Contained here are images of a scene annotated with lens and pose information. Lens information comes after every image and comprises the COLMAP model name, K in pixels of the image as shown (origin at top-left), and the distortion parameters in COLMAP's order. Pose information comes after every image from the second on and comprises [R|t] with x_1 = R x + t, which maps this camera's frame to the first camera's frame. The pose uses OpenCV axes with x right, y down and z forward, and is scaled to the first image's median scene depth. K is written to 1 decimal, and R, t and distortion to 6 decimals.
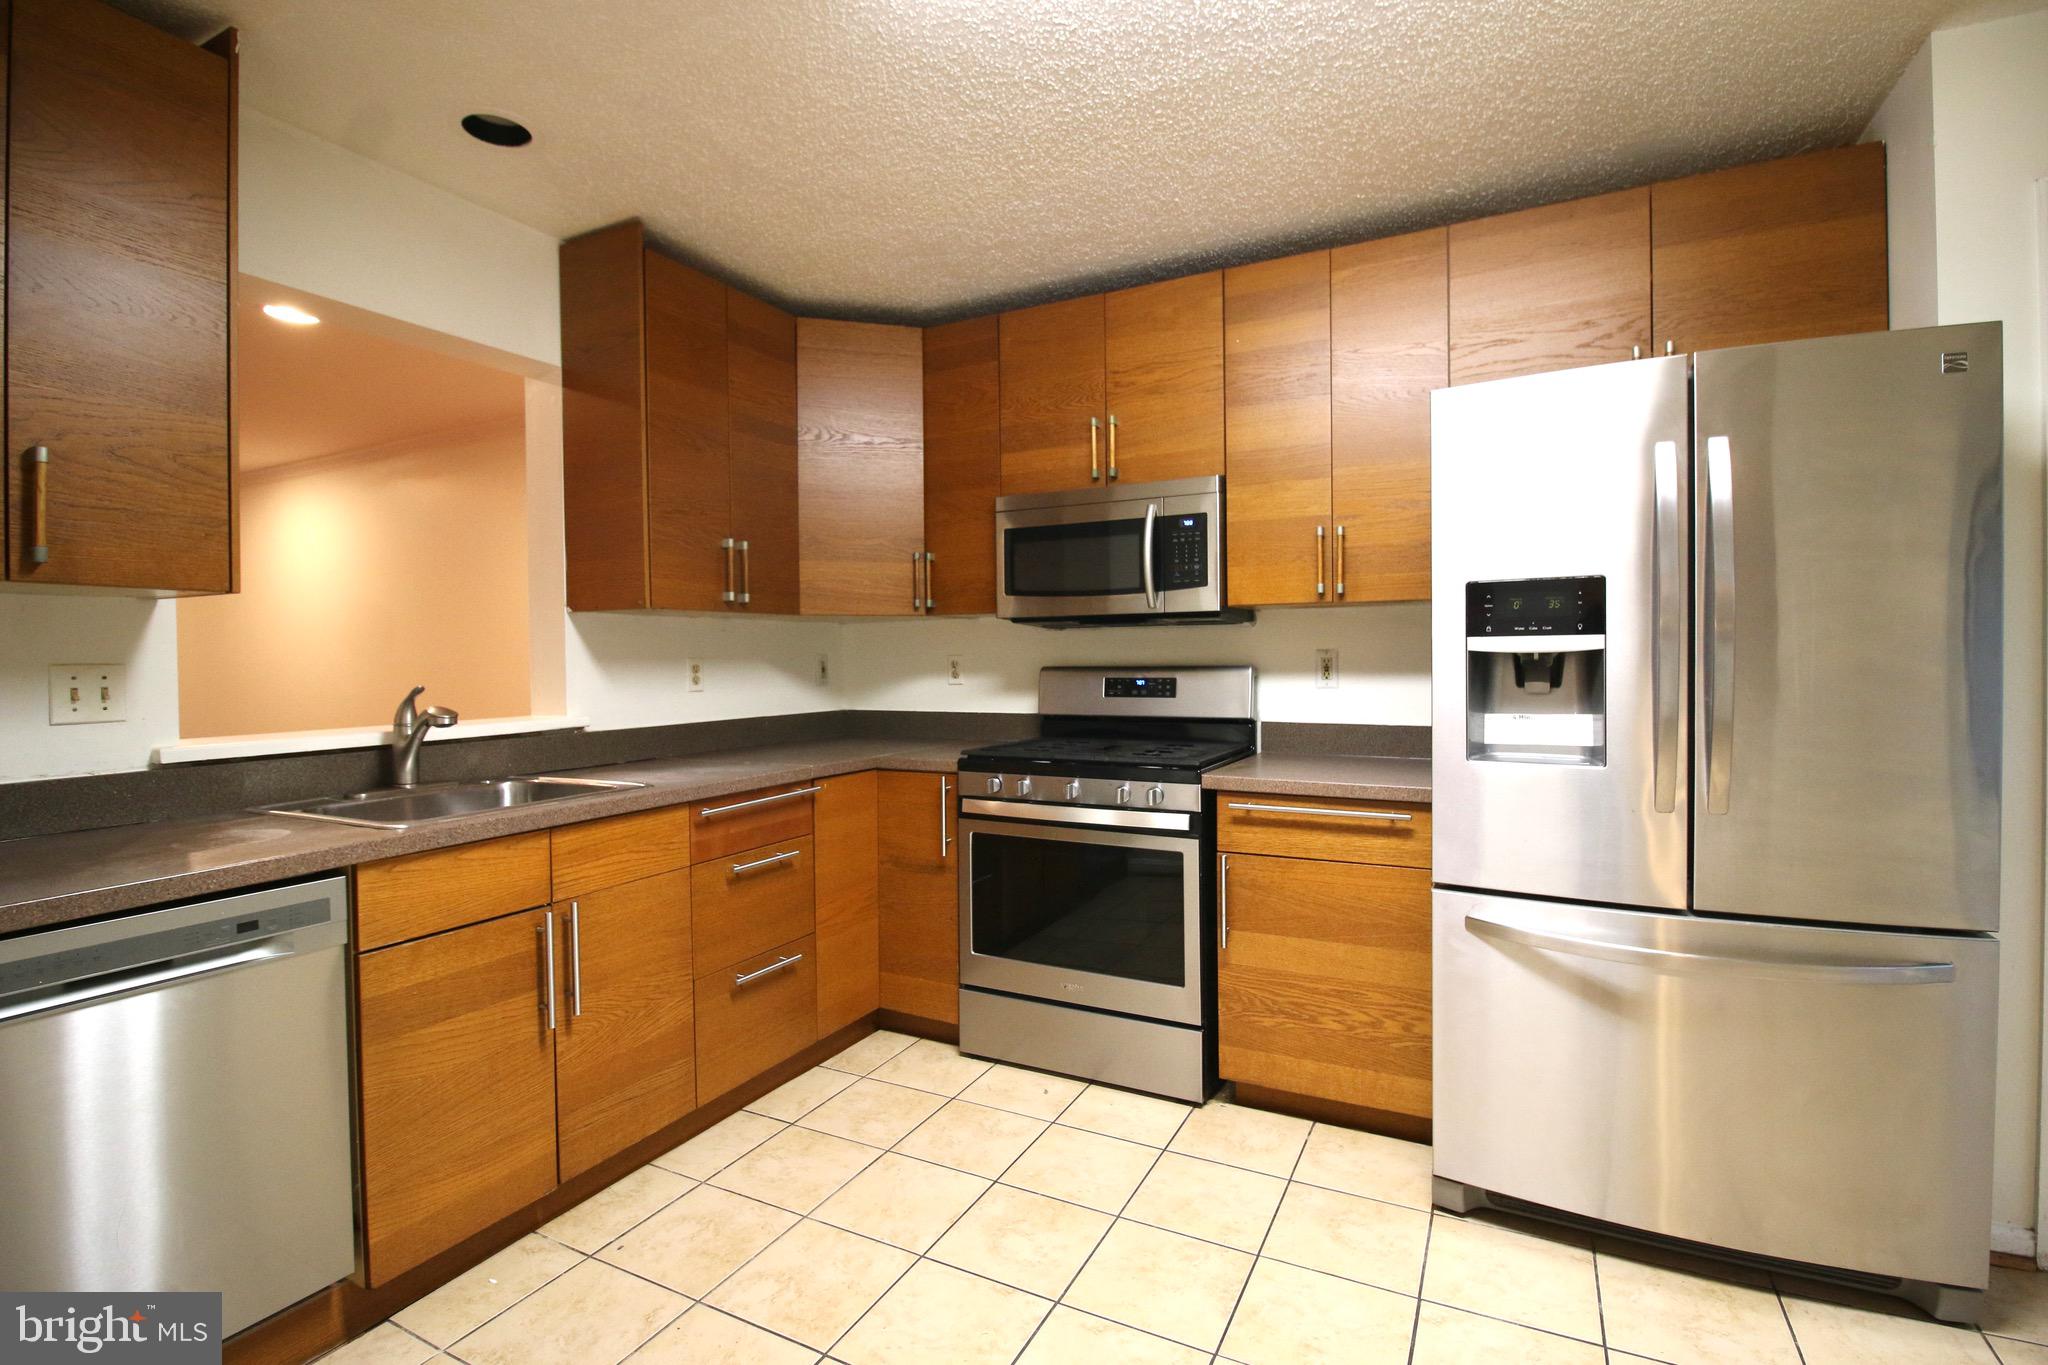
lens RADIAL K [[942.0, 0, 1034.4], [0, 942.0, 668.7], [0, 0, 1]] dist [-0.005666, -0.010309]
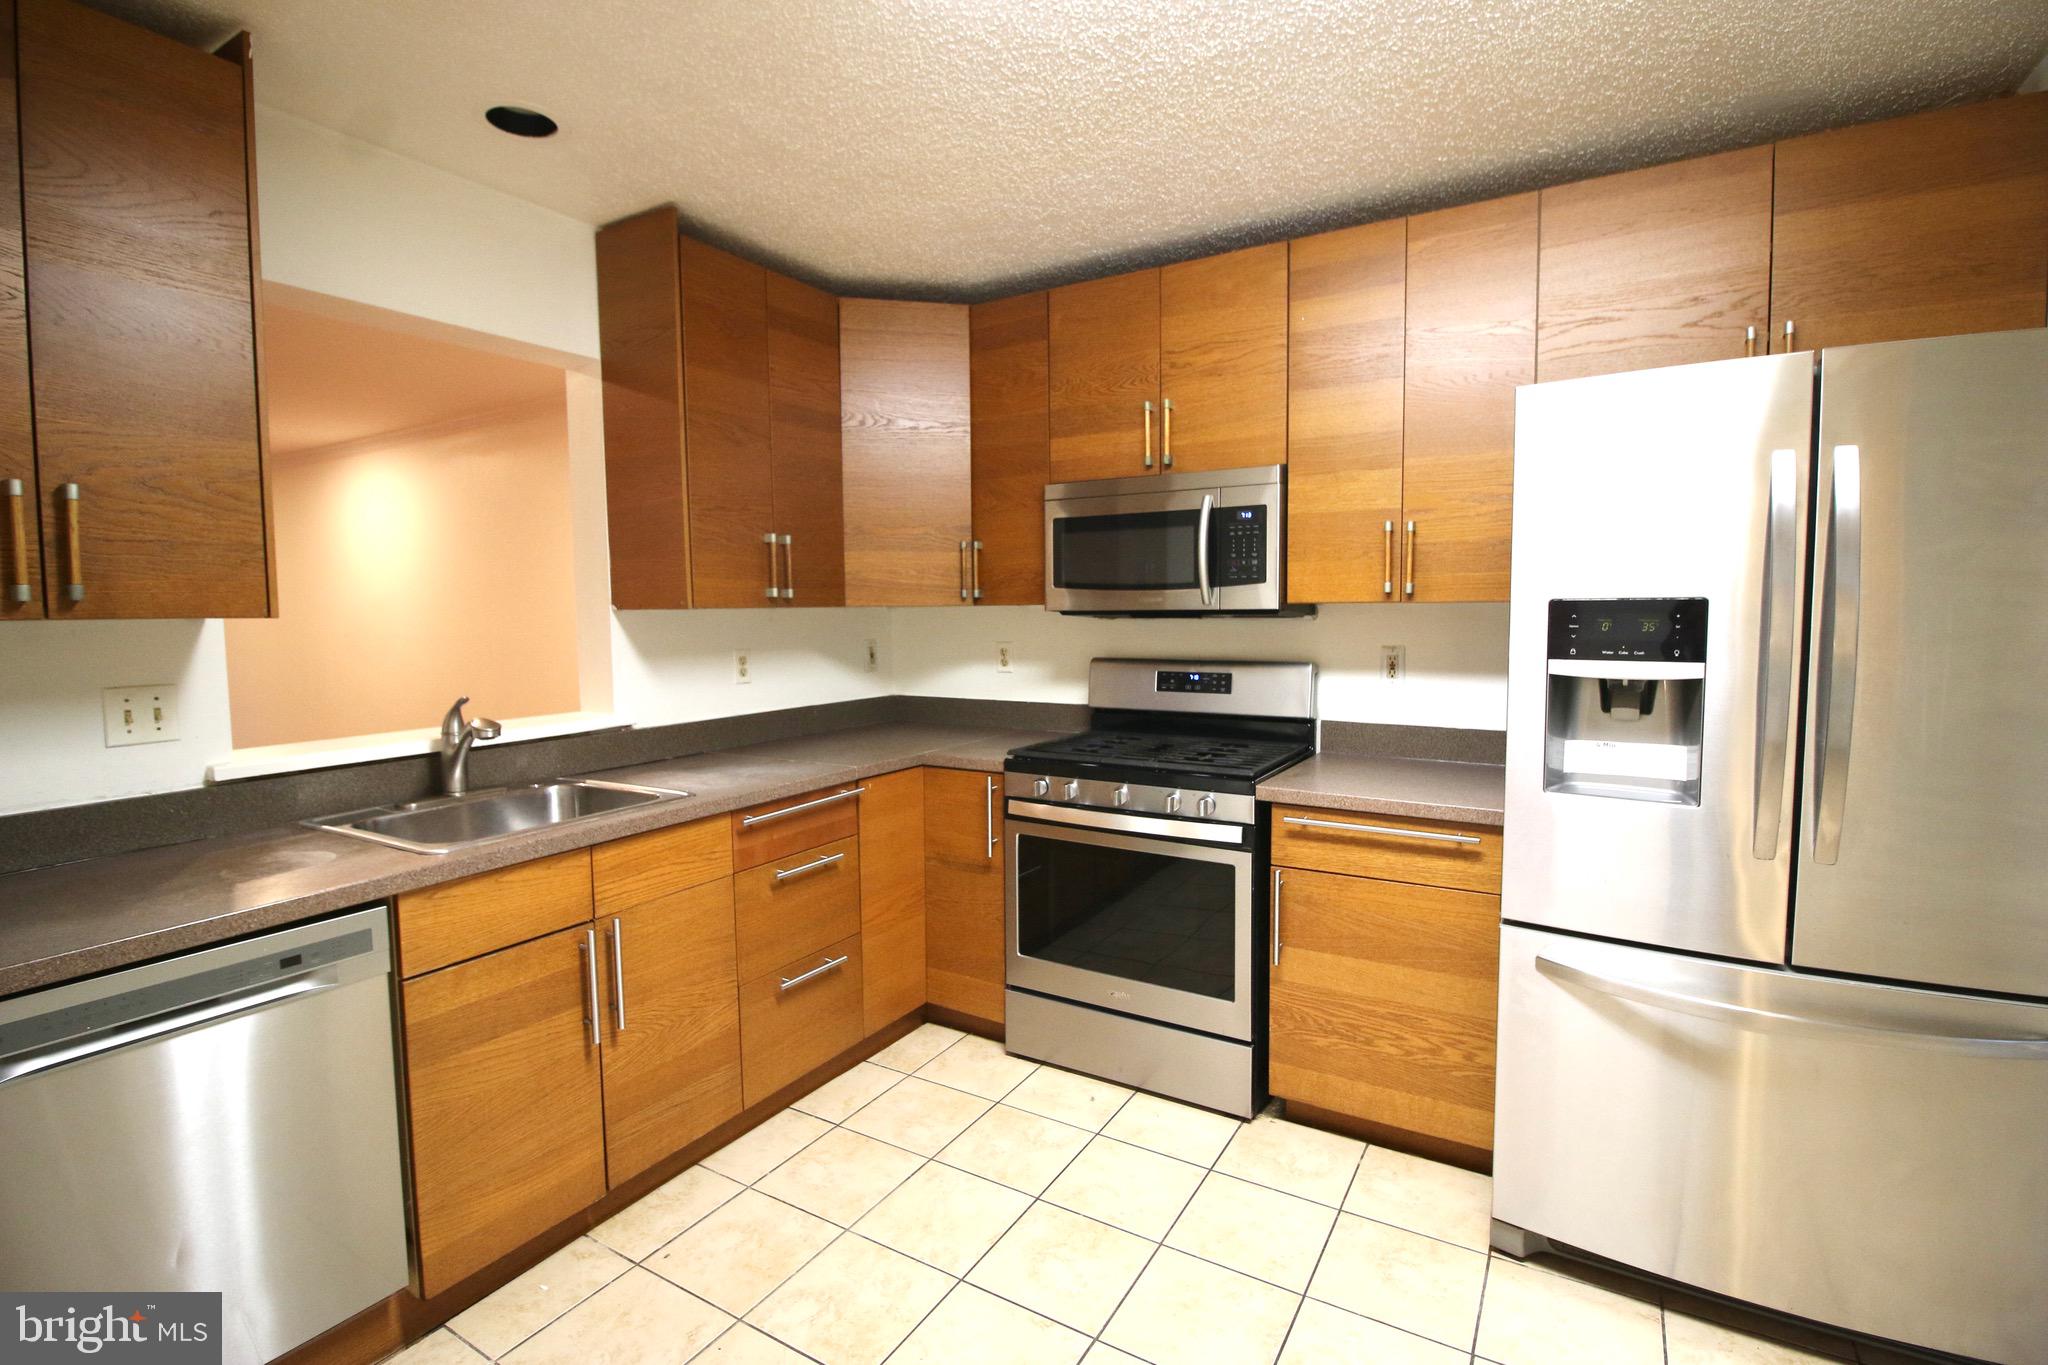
lens RADIAL K [[942.0, 0, 1031.4], [0, 942.0, 671.8], [0, 0, 1]] dist [-0.005666, -0.010309]
pose [[0.997771, 0.005872, -0.066467, 0.014470], [-0.002077, 0.998371, 0.057018, -0.064294], [0.066694, -0.056753, 0.996158, 0.042971]]
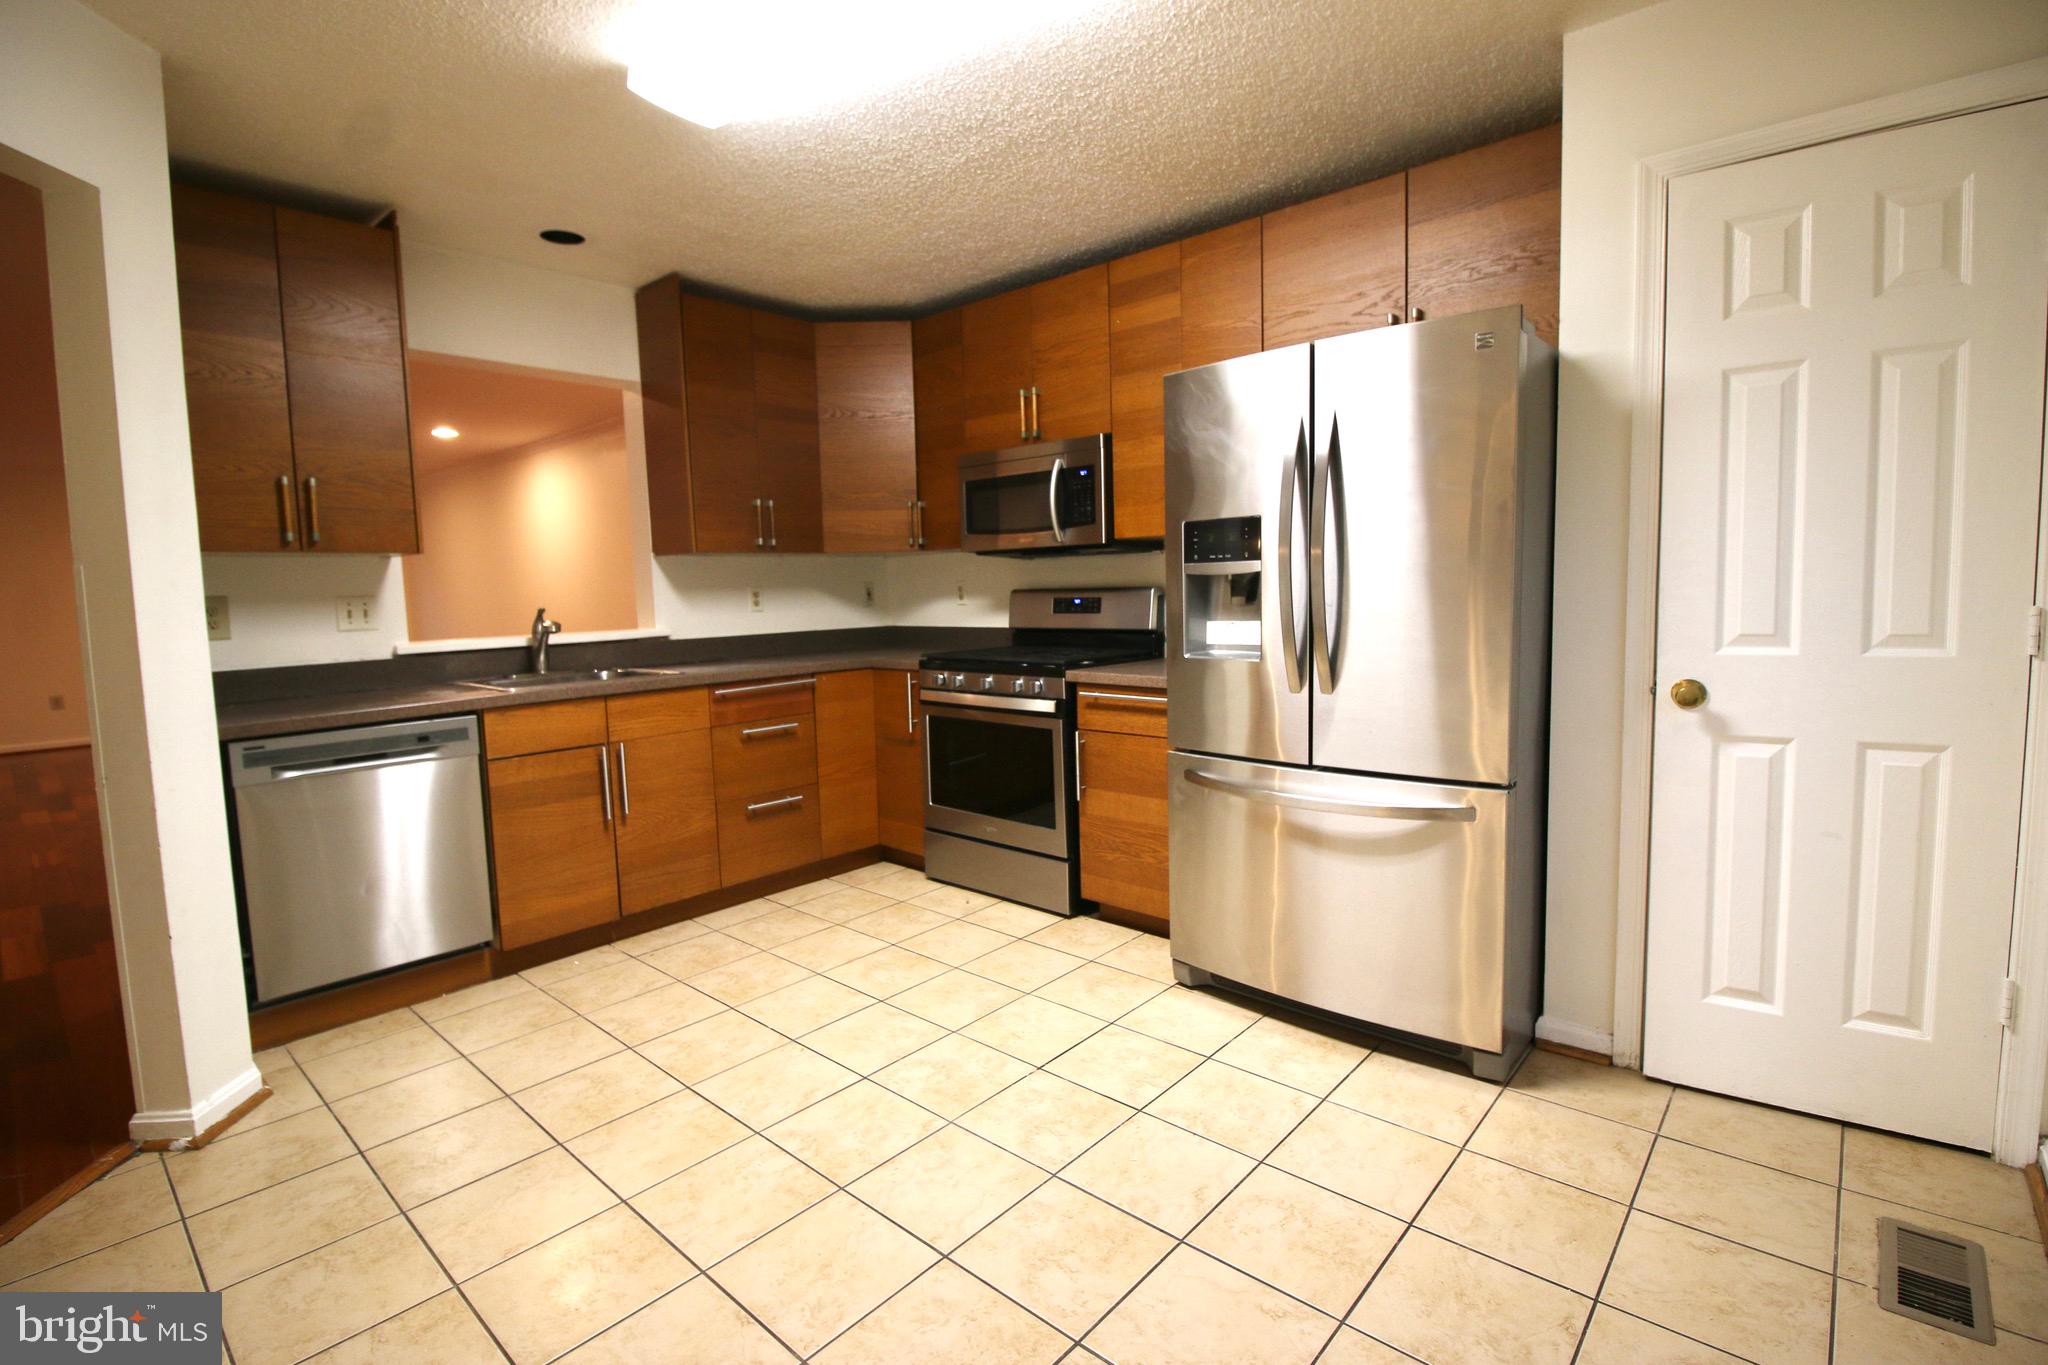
lens RADIAL K [[942.0, 0, 1029.5], [0, 942.0, 674.5], [0, 0, 1]] dist [-0.005666, -0.010309]
pose [[0.968350, 0.009361, -0.249422, 0.513604], [0.012320, 0.996286, 0.085224, 0.005716], [0.249293, -0.085599, 0.964638, -0.314356]]
